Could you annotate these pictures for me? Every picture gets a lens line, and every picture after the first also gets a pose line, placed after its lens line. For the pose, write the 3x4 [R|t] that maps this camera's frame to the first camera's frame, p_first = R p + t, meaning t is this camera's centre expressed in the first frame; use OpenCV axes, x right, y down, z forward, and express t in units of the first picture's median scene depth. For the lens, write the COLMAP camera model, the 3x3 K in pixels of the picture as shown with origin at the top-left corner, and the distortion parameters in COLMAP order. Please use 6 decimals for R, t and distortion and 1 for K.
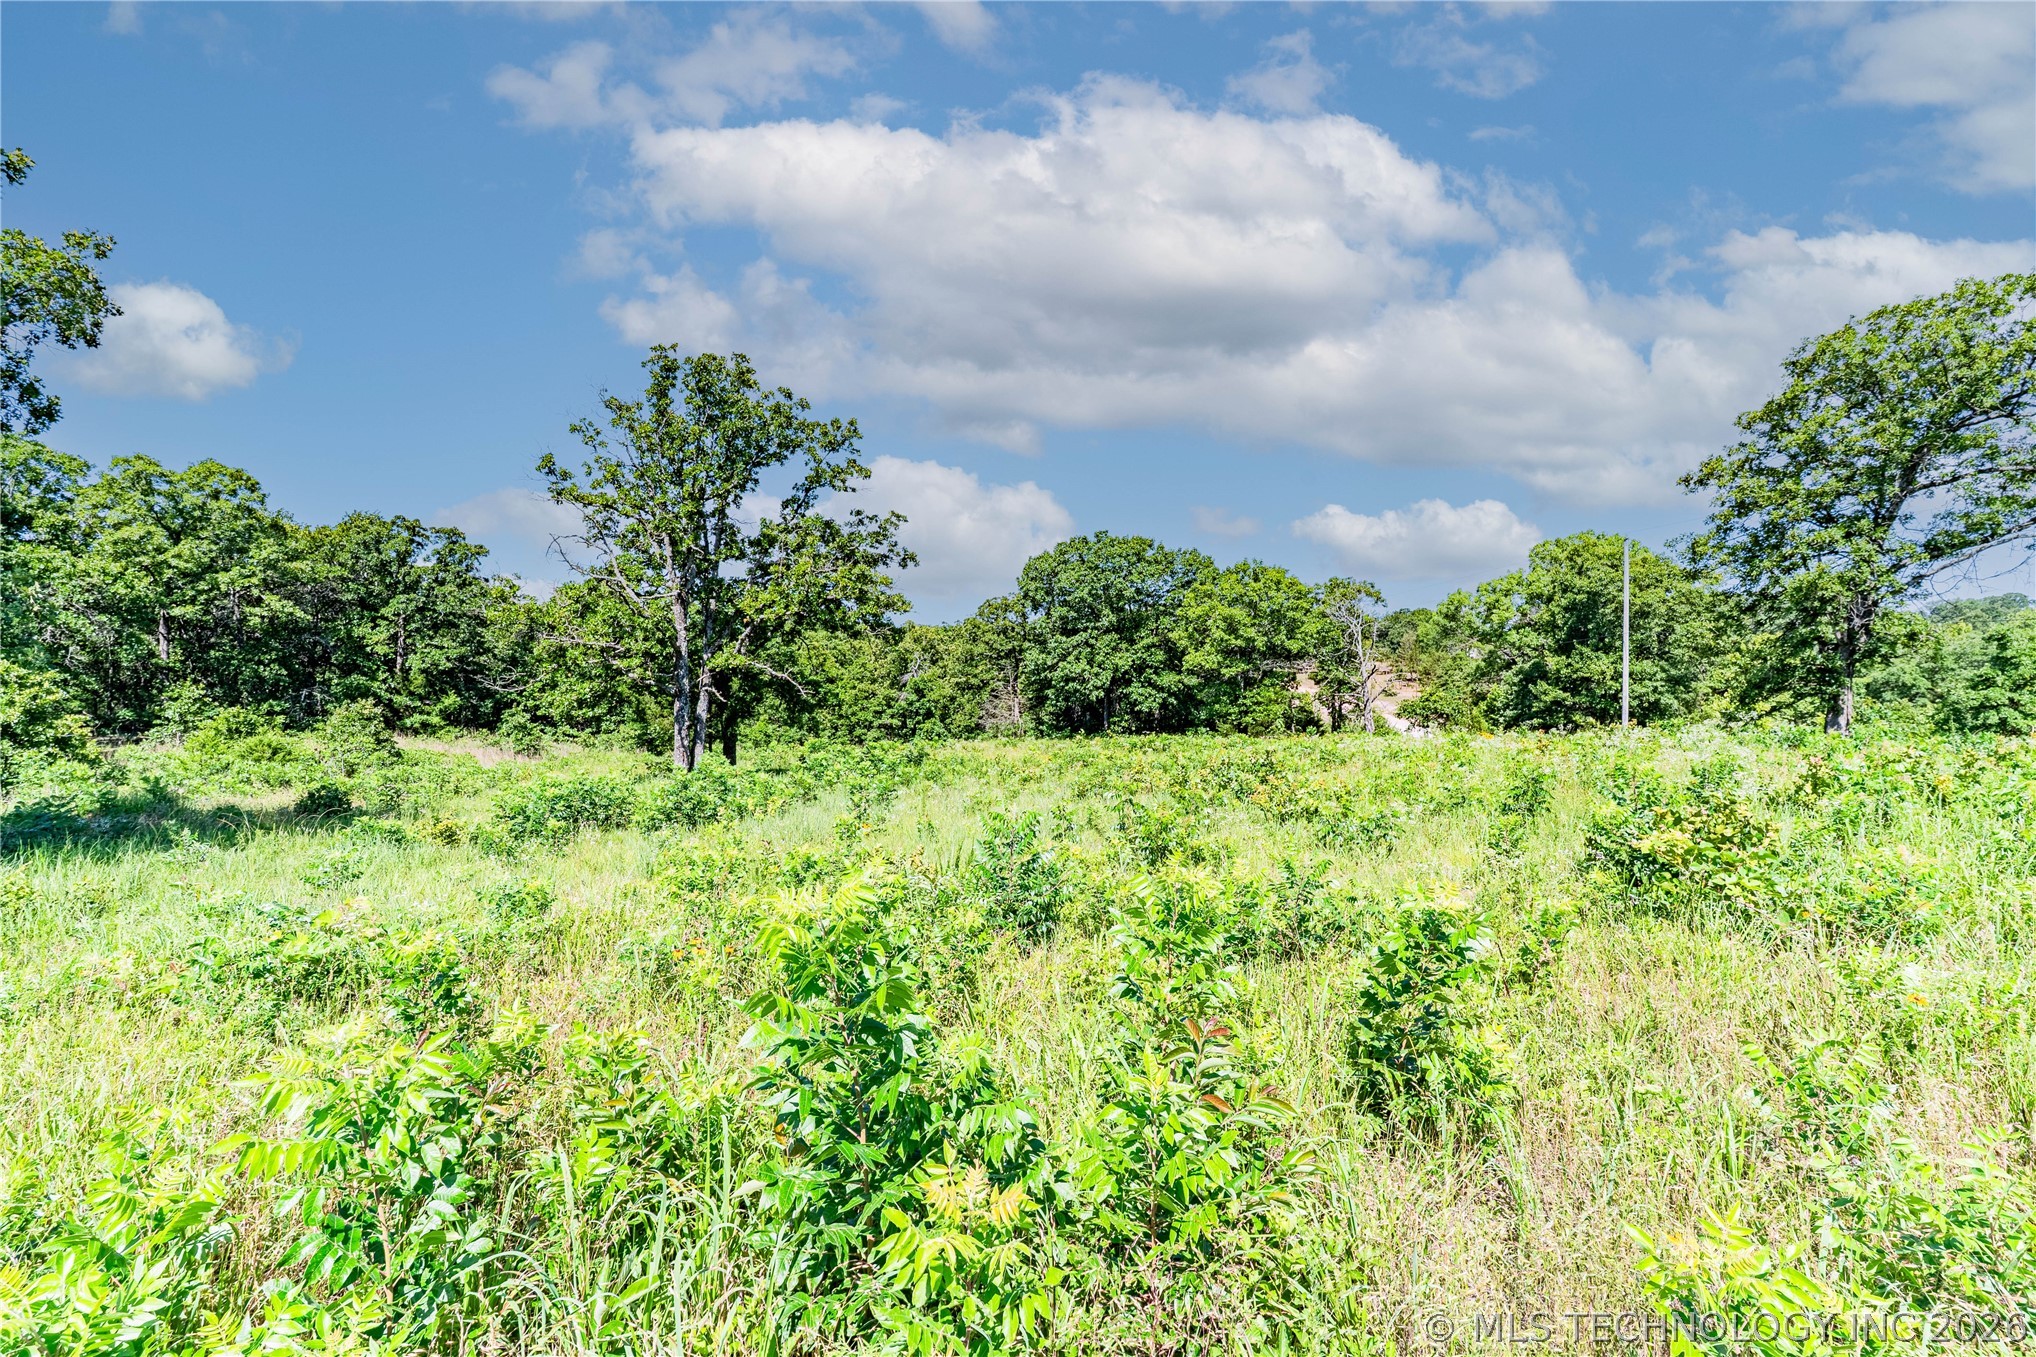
lens RADIAL K [[985.0, 0, 1014.7], [0, 985.0, 677.8], [0, 0, 1]] dist [-0.000905, -0.000179]
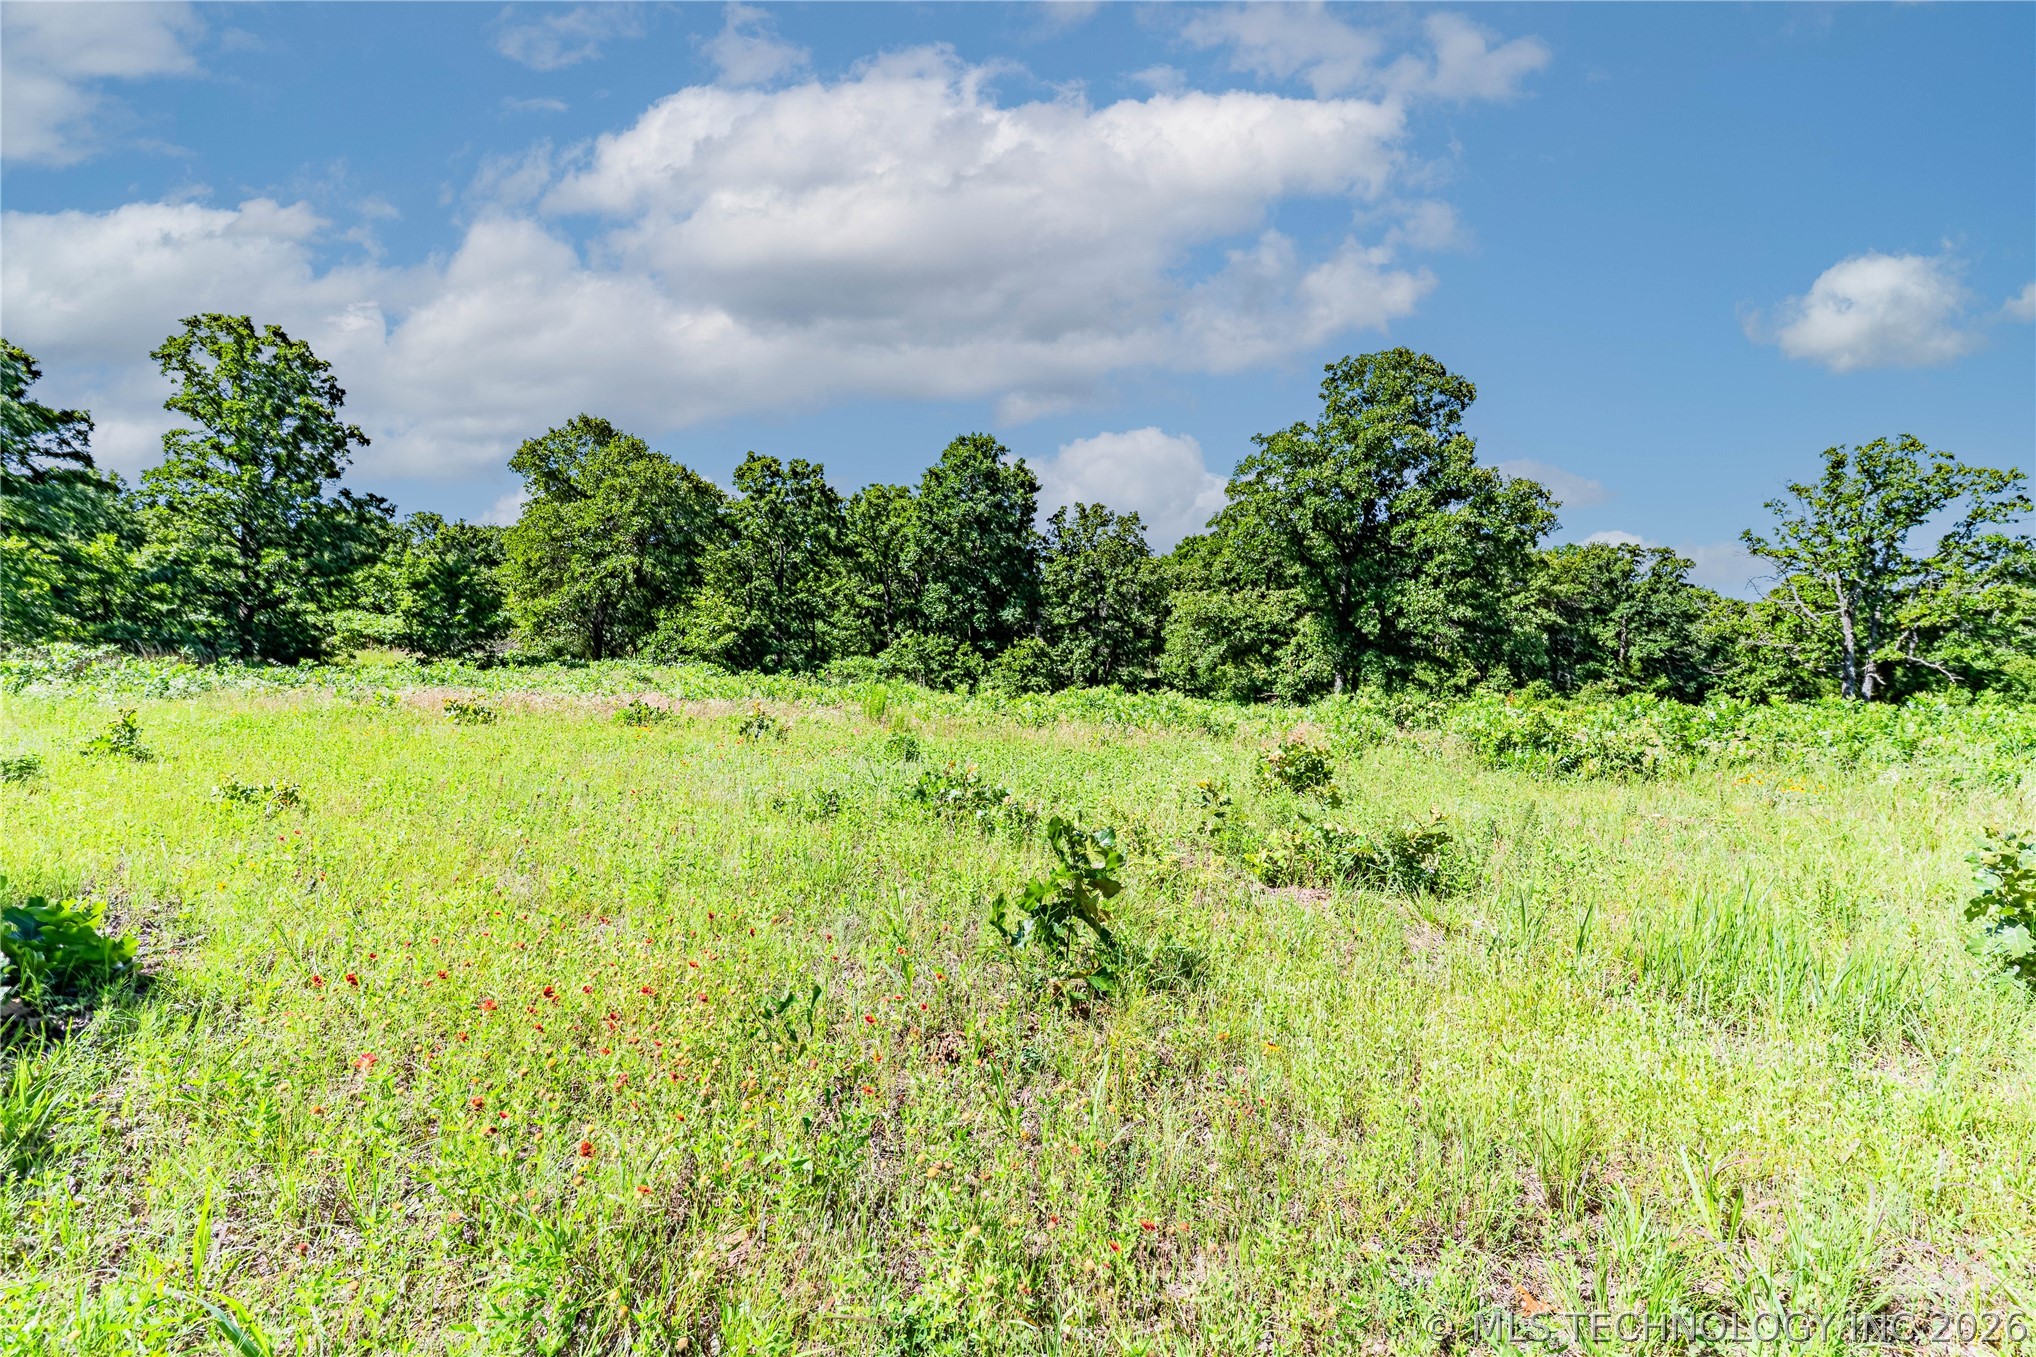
lens RADIAL K [[985.0, 0, 1013.8], [0, 985.0, 672.9], [0, 0, 1]] dist [-0.000905, -0.000179]
pose [[0.468004, 0.014307, -0.883611, 0.195196], [-0.004540, 0.999895, 0.013785, -0.003040], [0.883715, -0.002440, 0.468019, -0.407176]]
